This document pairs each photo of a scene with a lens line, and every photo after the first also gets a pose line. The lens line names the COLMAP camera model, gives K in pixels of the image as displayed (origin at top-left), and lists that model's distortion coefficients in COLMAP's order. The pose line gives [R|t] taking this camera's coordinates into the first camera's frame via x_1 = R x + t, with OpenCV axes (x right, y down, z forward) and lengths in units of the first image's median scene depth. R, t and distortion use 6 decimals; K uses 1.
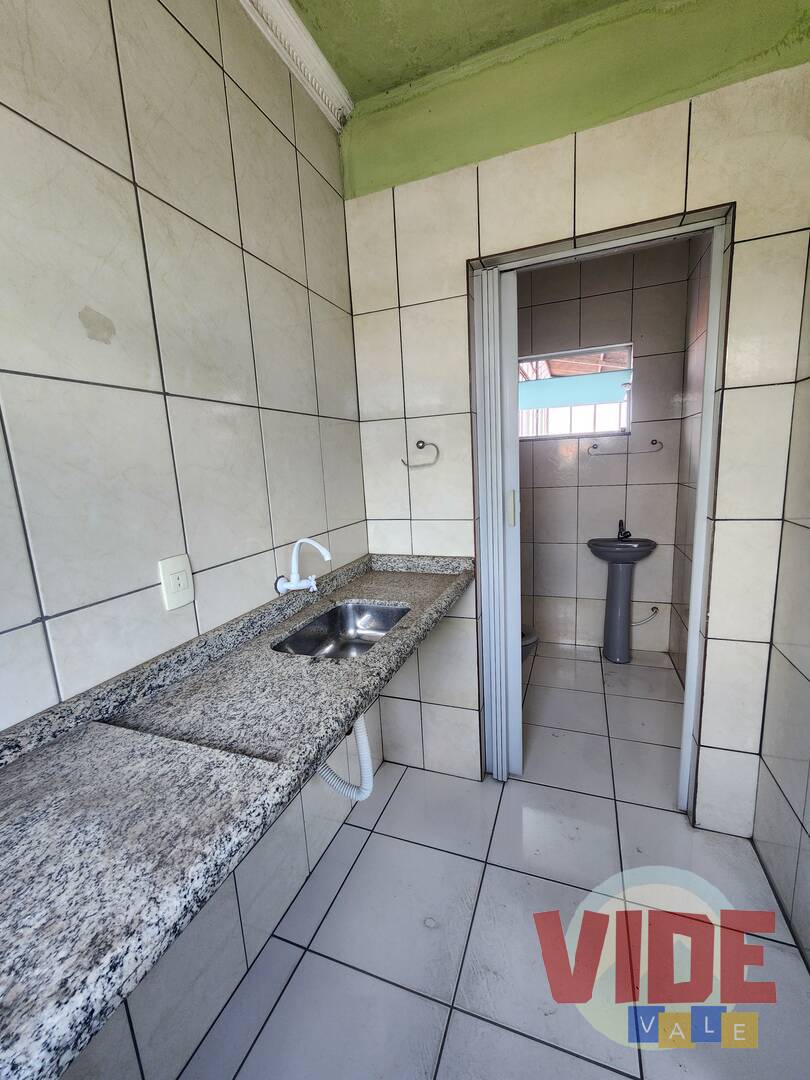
lens RADIAL K [[443.5, 0, 407.1], [0, 443.5, 541.1], [0, 0, 1]] dist [-0.003419, -0.000496]
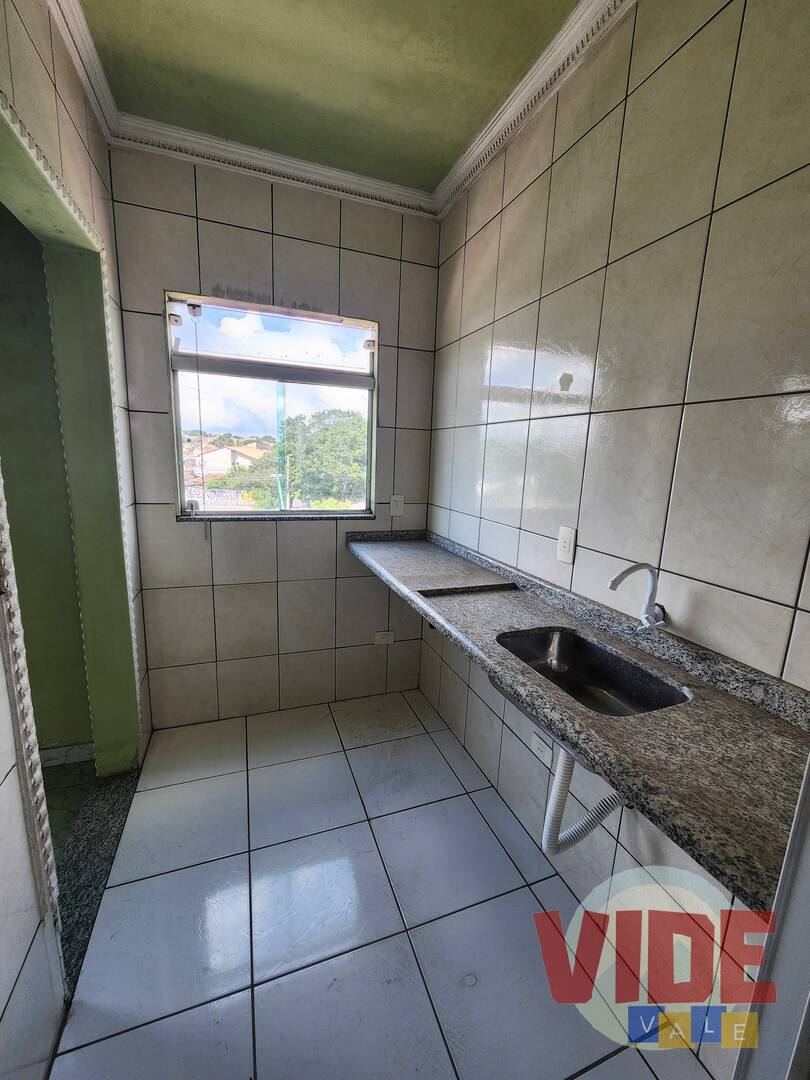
lens RADIAL K [[443.5, 0, 409.4], [0, 443.5, 537.8], [0, 0, 1]] dist [-0.003419, -0.000496]
pose [[-0.745565, 0.144144, -0.650658, 0.837090], [-0.117780, 0.932461, 0.341533, -0.379004], [0.655943, 0.331269, -0.678233, 1.715712]]
